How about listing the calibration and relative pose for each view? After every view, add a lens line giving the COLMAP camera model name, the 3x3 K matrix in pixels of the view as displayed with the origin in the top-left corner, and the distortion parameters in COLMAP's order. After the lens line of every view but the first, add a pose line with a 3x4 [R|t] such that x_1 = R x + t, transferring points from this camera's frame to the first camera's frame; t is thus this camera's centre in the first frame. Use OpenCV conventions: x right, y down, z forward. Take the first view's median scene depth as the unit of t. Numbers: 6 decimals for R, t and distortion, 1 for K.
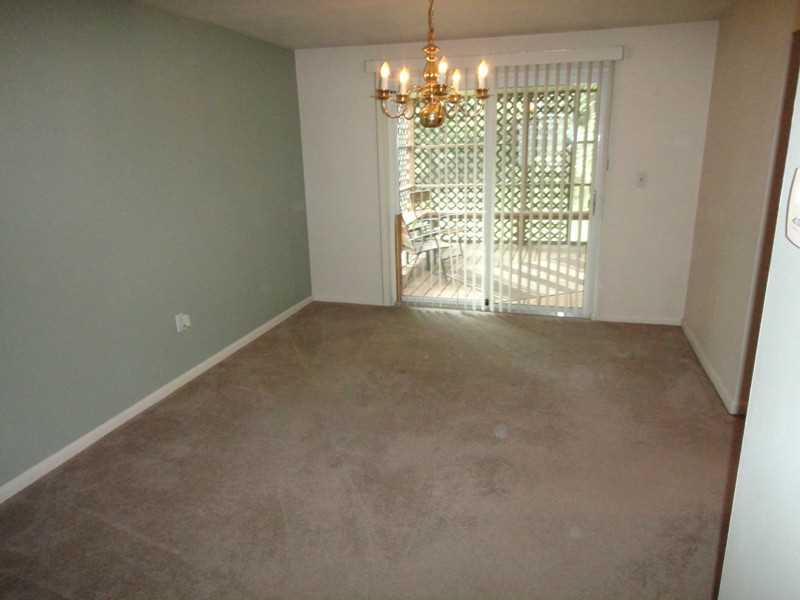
lens RADIAL K [[553.9, 0, 401.1], [0, 553.9, 296.8], [0, 0, 1]] dist [0.002292, -0.001079]
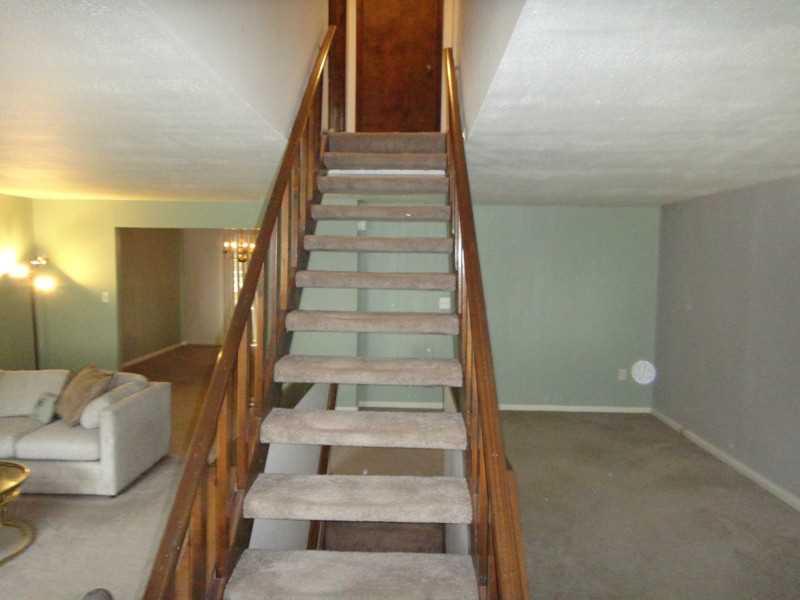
lens RADIAL K [[553.9, 0, 402.3], [0, 553.9, 300.2], [0, 0, 1]] dist [0.002292, -0.001079]
pose [[0.967143, 0.009005, 0.254073, 0.071177], [0.041072, 0.980710, -0.191104, 0.275846], [-0.250893, 0.195260, 0.948117, -1.104990]]
